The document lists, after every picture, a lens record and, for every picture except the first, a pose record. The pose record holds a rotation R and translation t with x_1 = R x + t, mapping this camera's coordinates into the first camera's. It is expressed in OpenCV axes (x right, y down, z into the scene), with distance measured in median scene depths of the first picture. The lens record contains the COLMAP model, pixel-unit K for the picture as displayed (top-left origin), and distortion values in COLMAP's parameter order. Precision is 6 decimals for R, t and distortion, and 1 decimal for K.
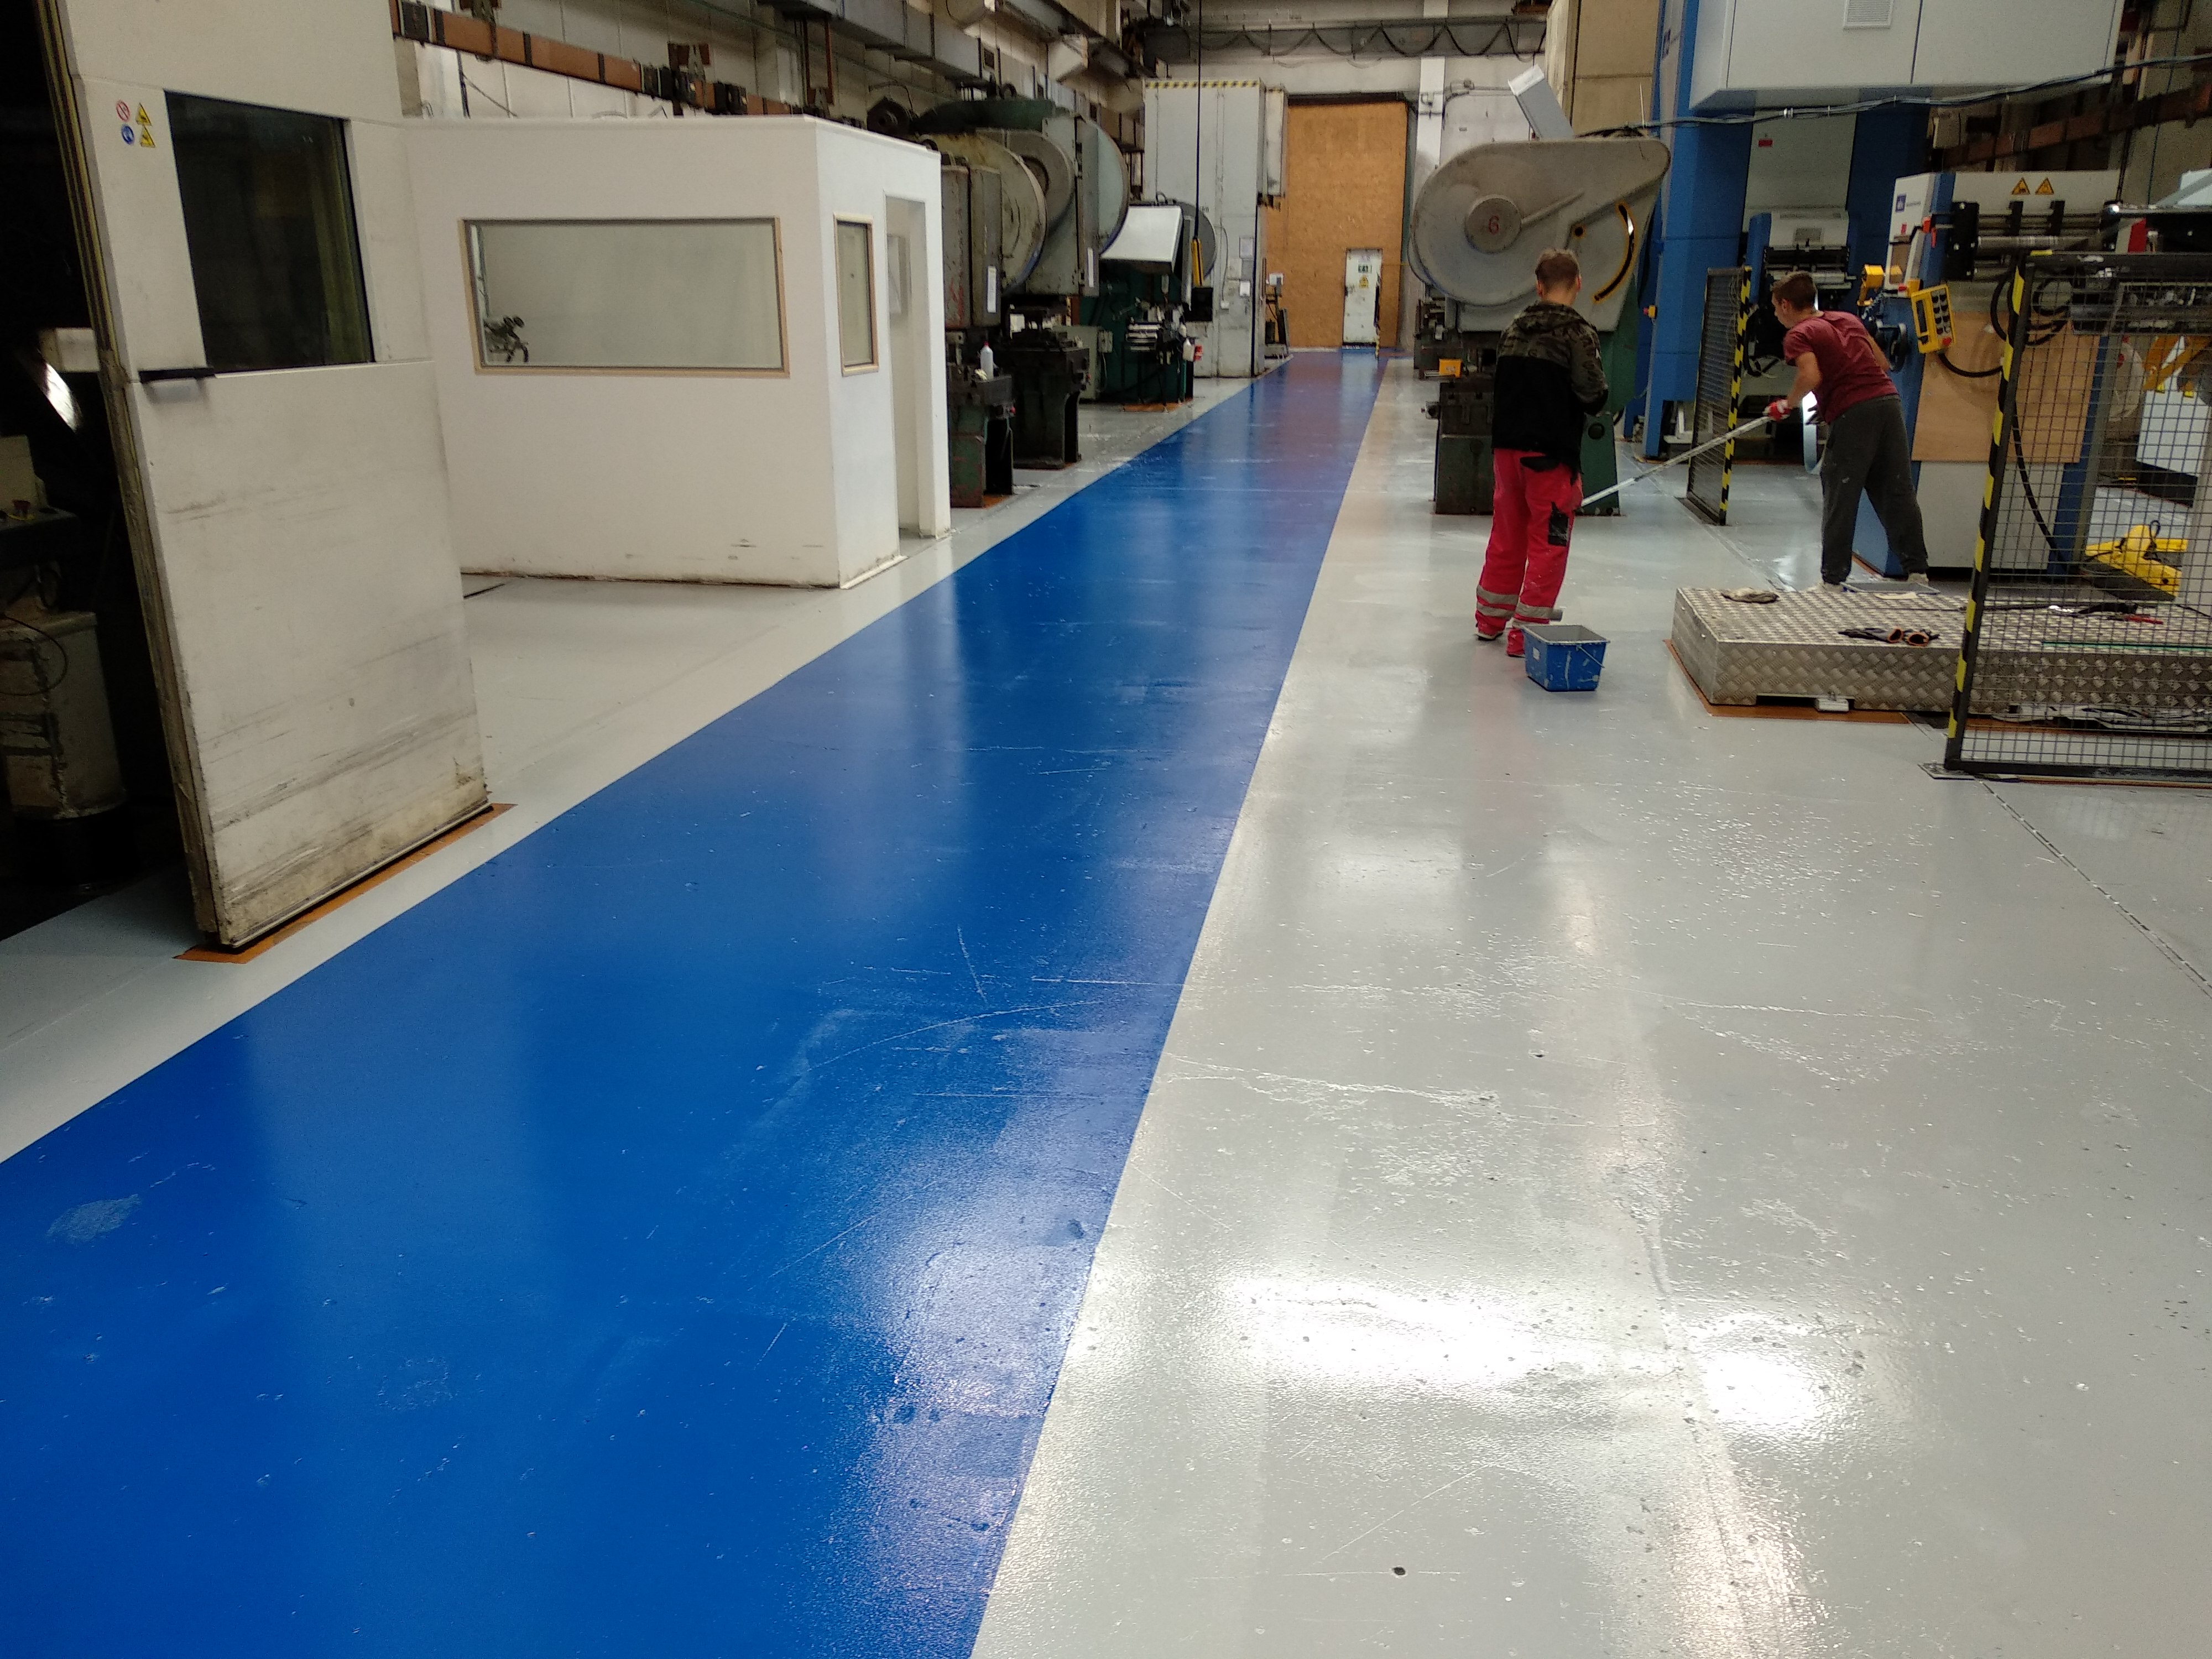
lens RADIAL K [[1724.6, 0, 1106.0], [0, 1724.6, 829.5], [0, 0, 1]] dist [0.053116, -0.057958]
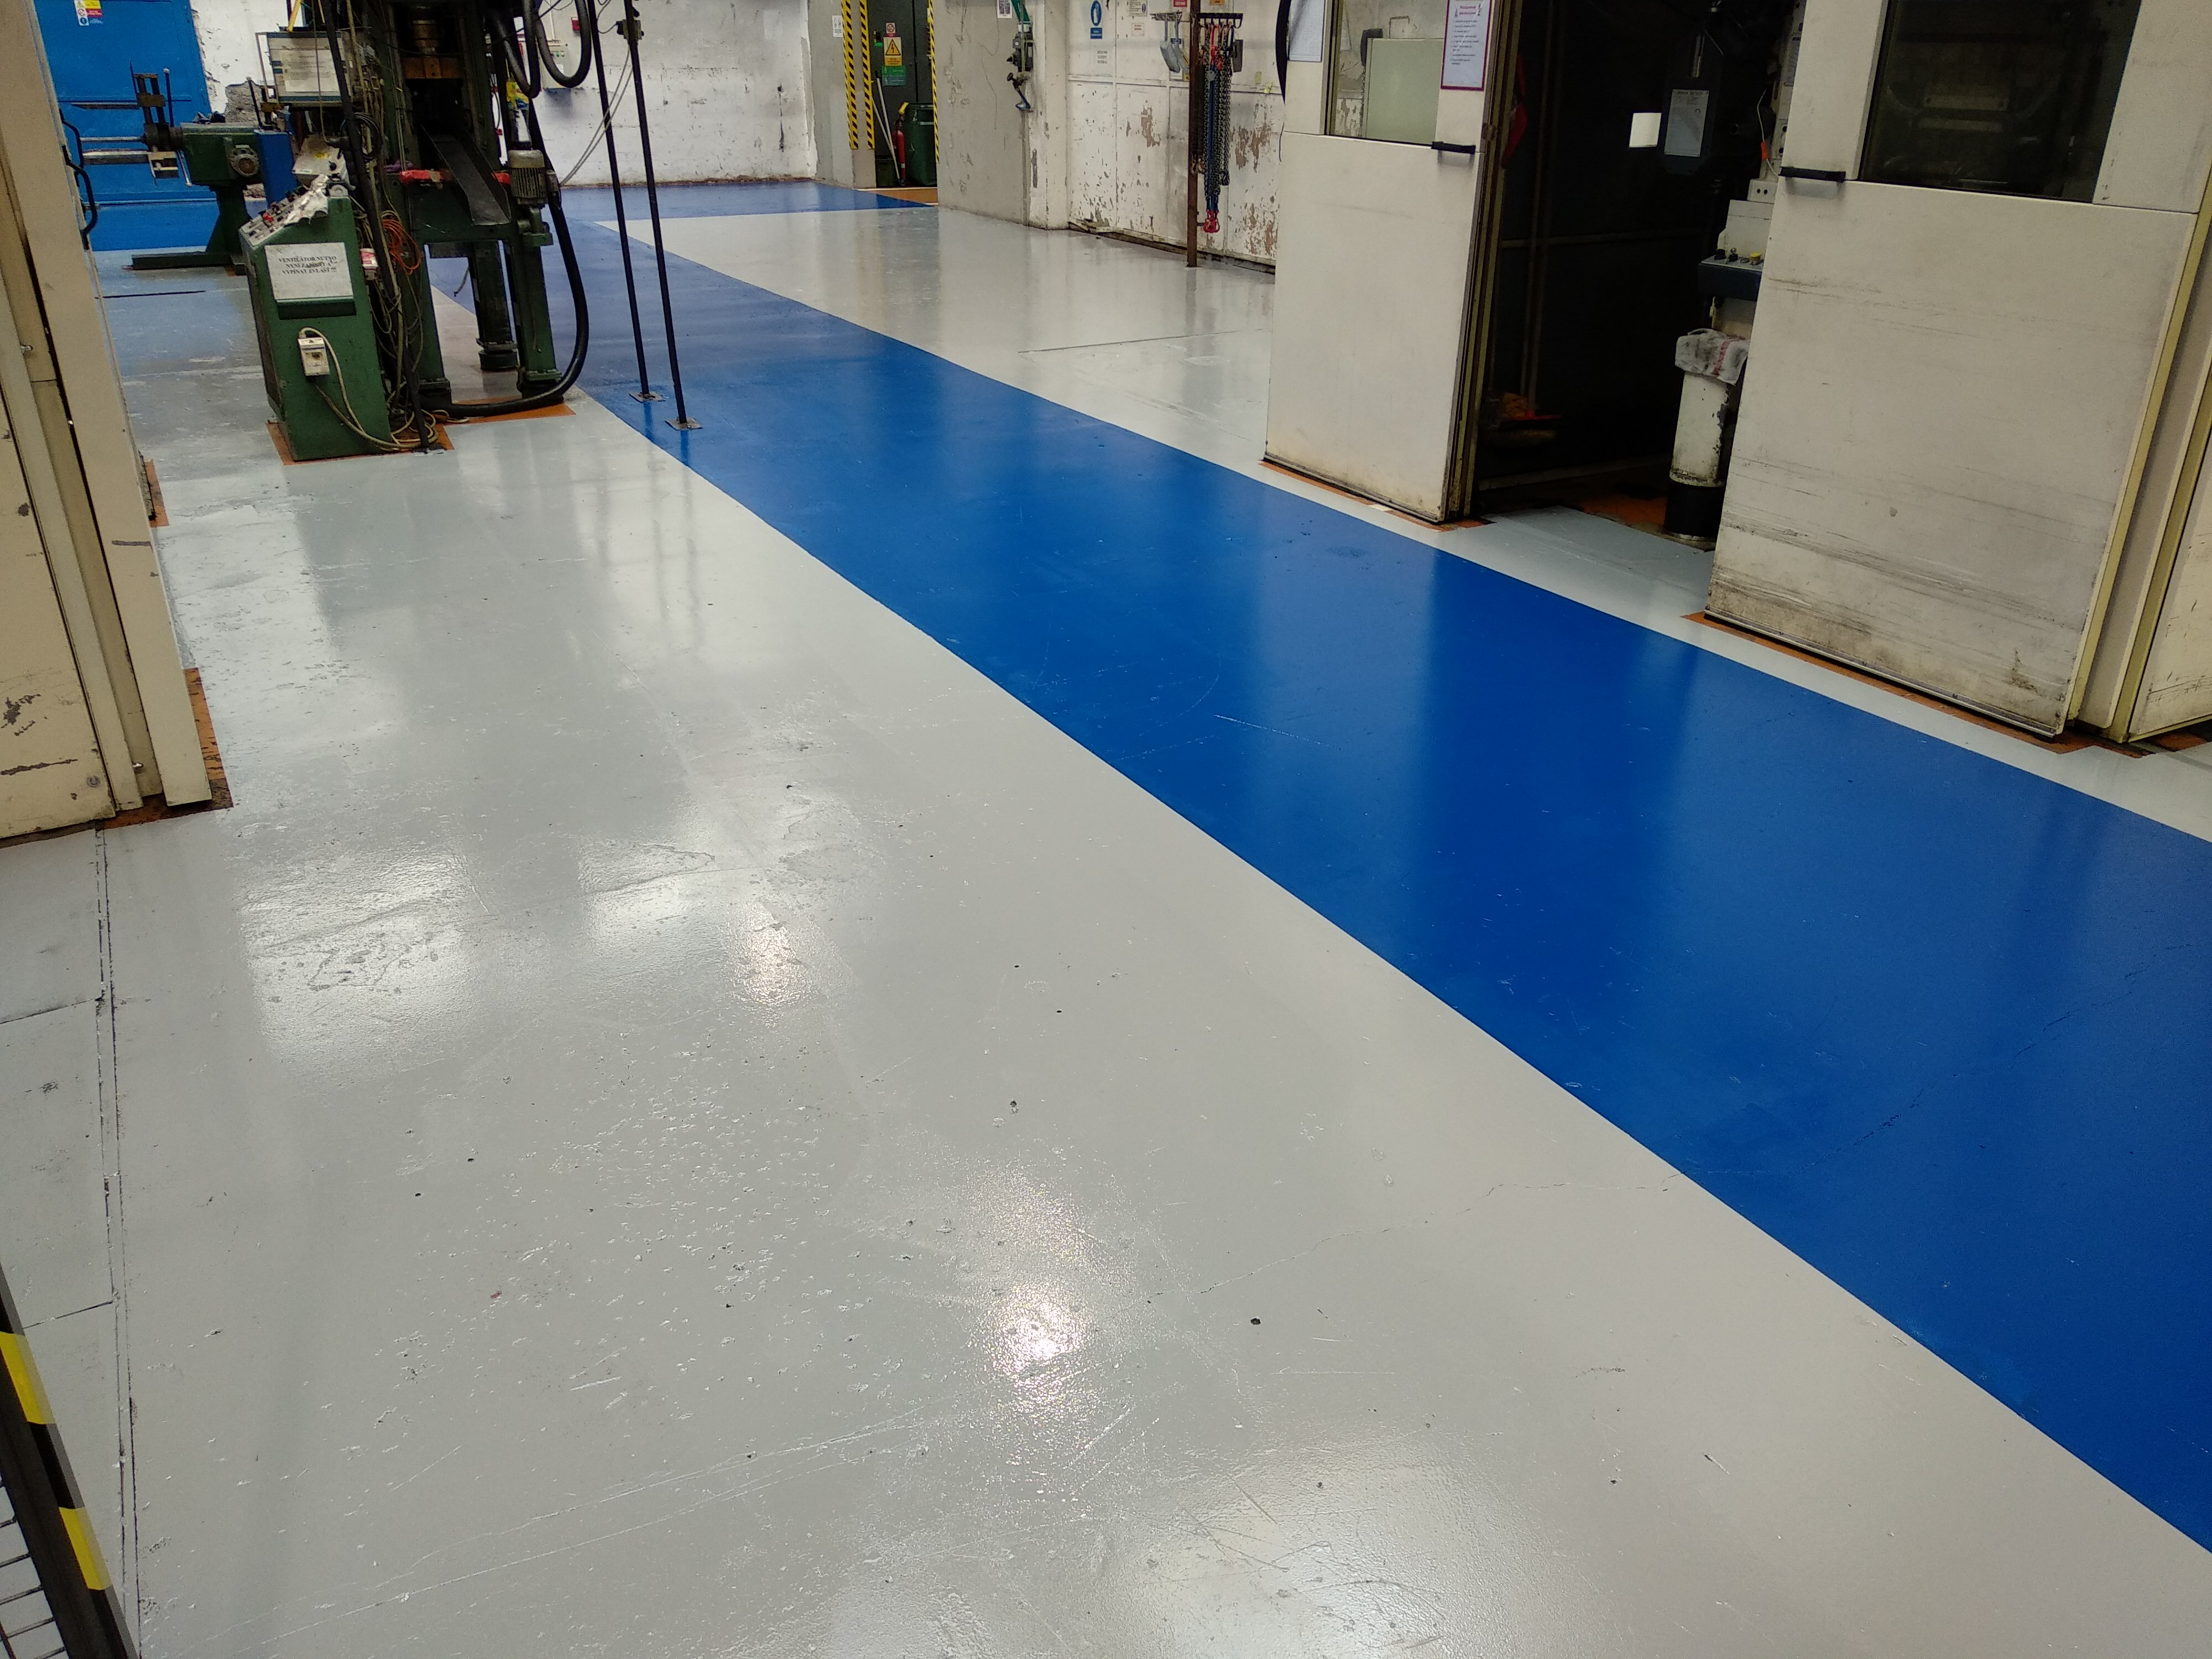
lens RADIAL K [[1709.5, 0, 1106.0], [0, 1709.5, 829.5], [0, 0, 1]] dist [0.067410, -0.075778]
pose [[-0.782616, 0.268909, -0.561428, 0.308466], [-0.186742, 0.758930, 0.623821, -0.258795], [0.593835, 0.593054, -0.543734, 0.730738]]
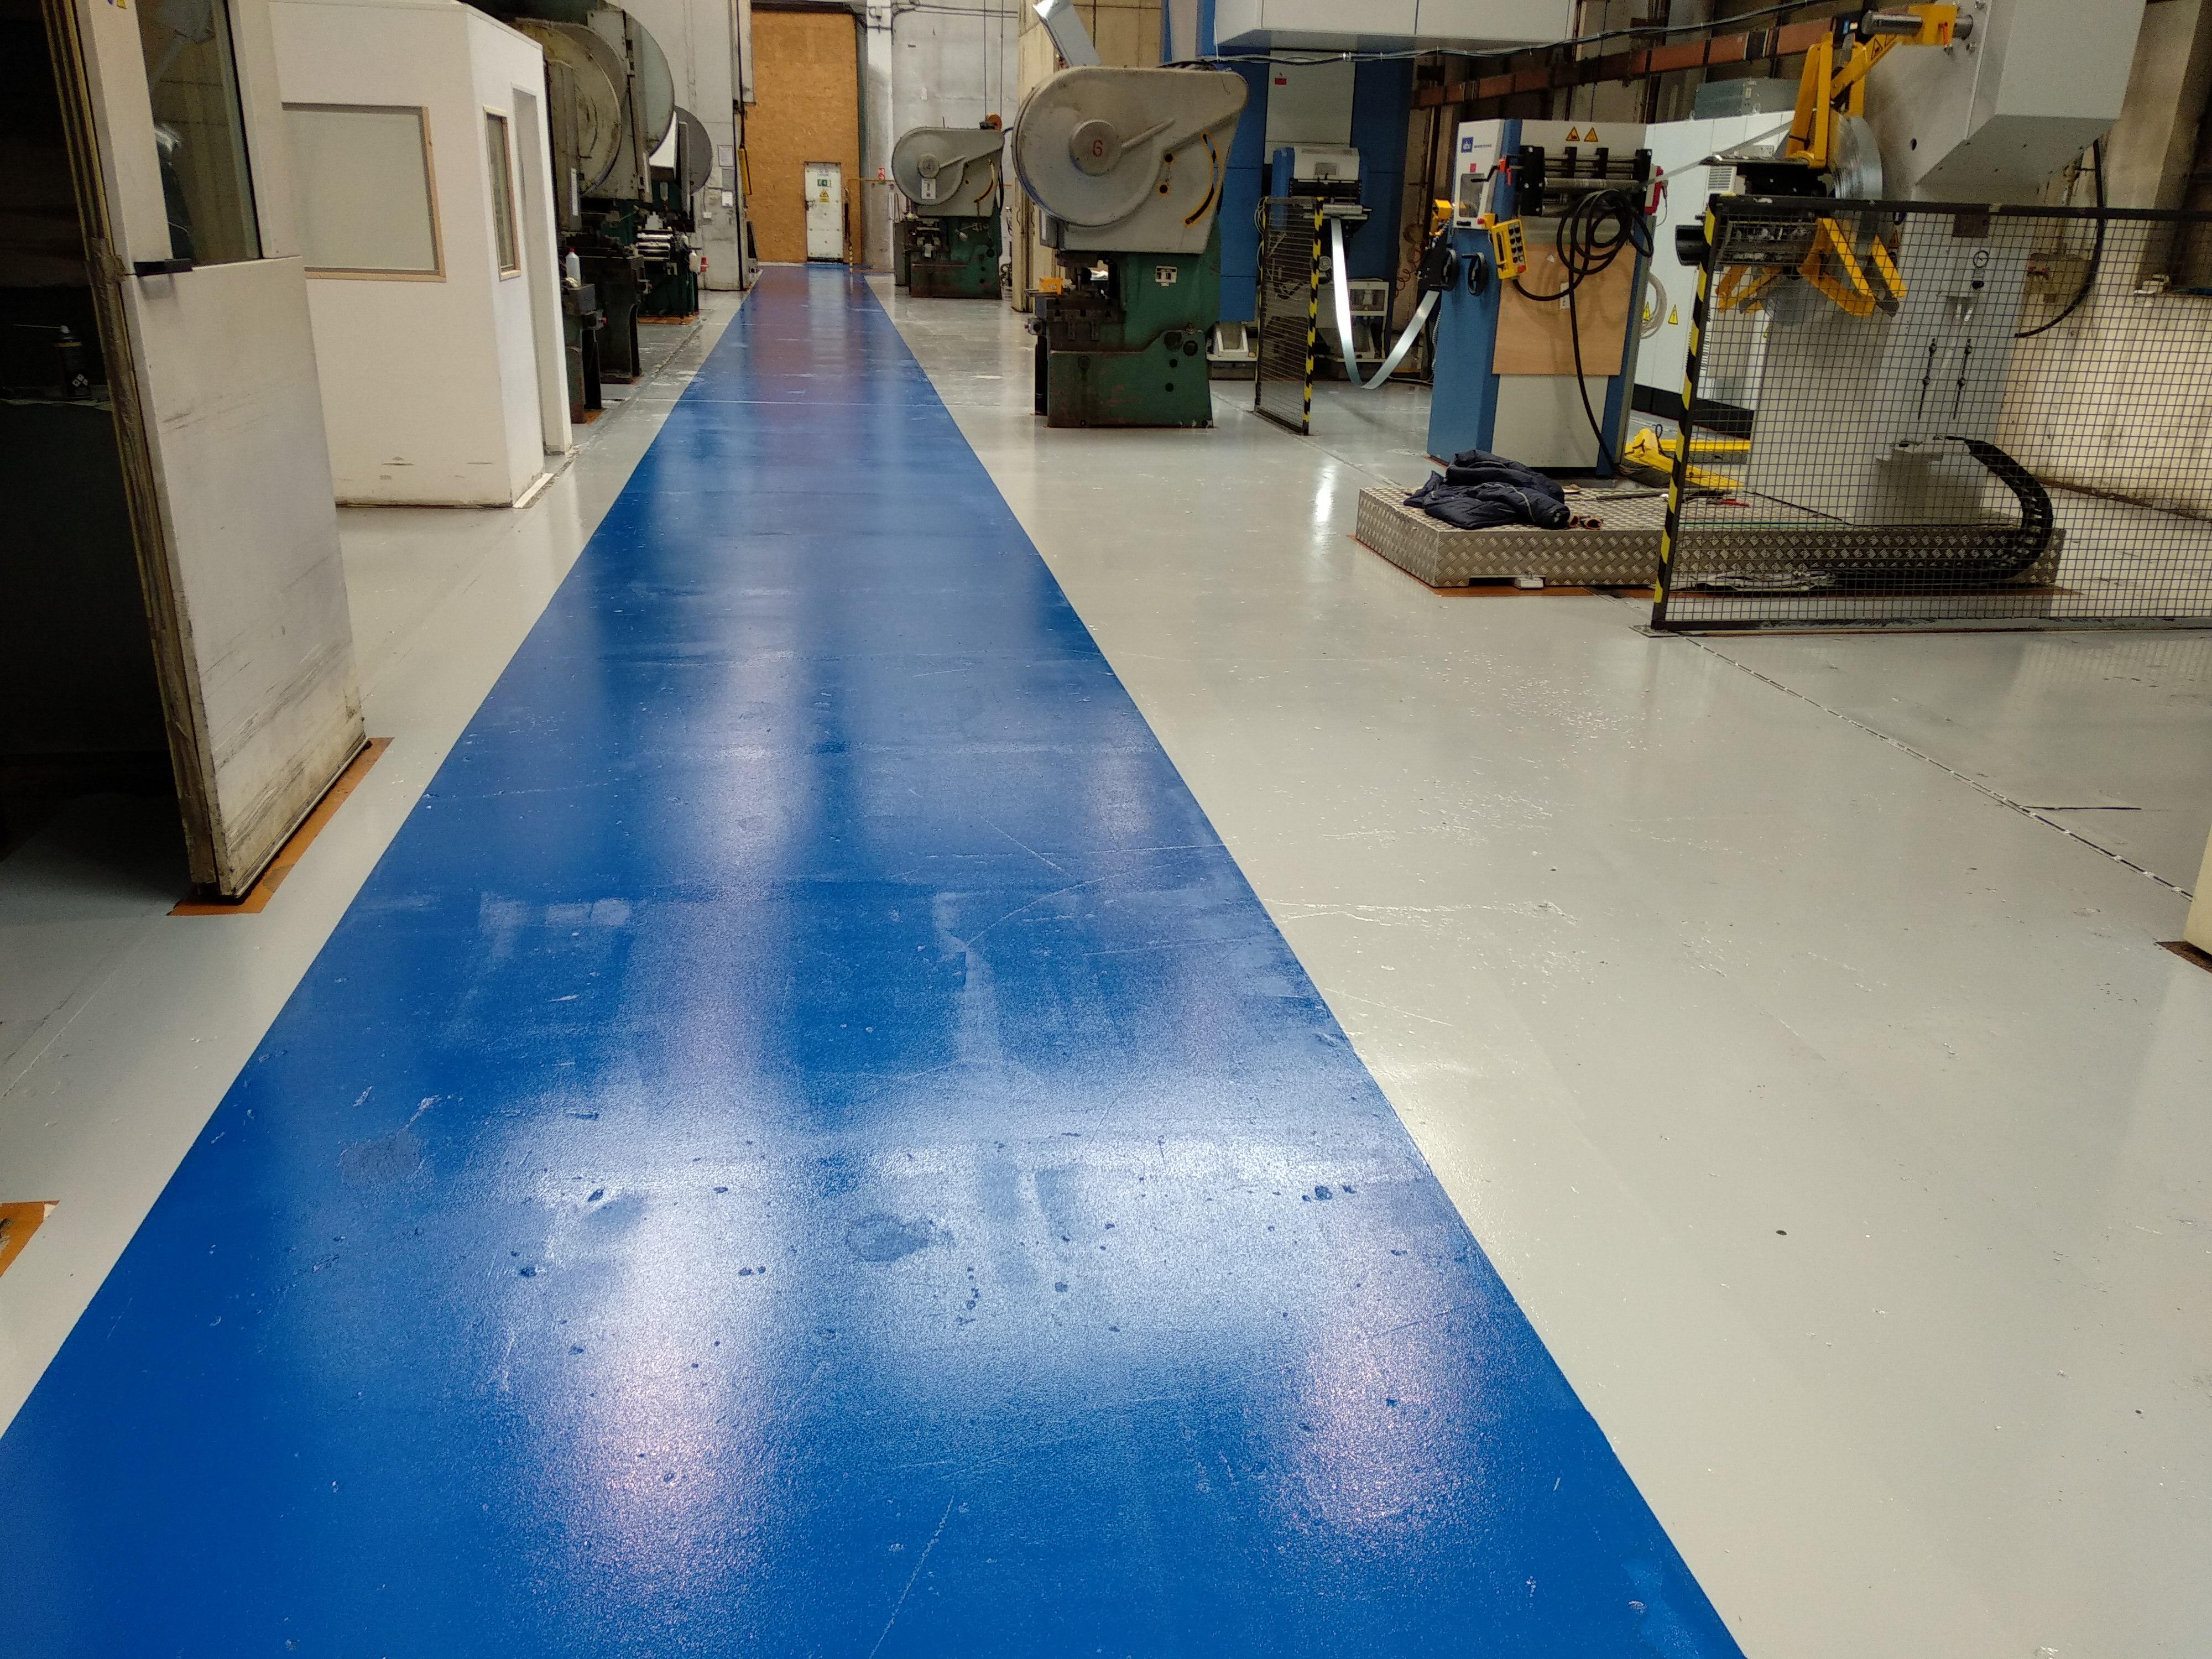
lens RADIAL K [[1709.5, 0, 1106.0], [0, 1709.5, 829.5], [0, 0, 1]] dist [0.067410, -0.075778]
pose [[0.945451, -0.084640, 0.314577, -0.165314], [0.070175, 0.995902, 0.057048, 0.005479], [-0.318116, -0.031860, 0.947516, -0.008075]]
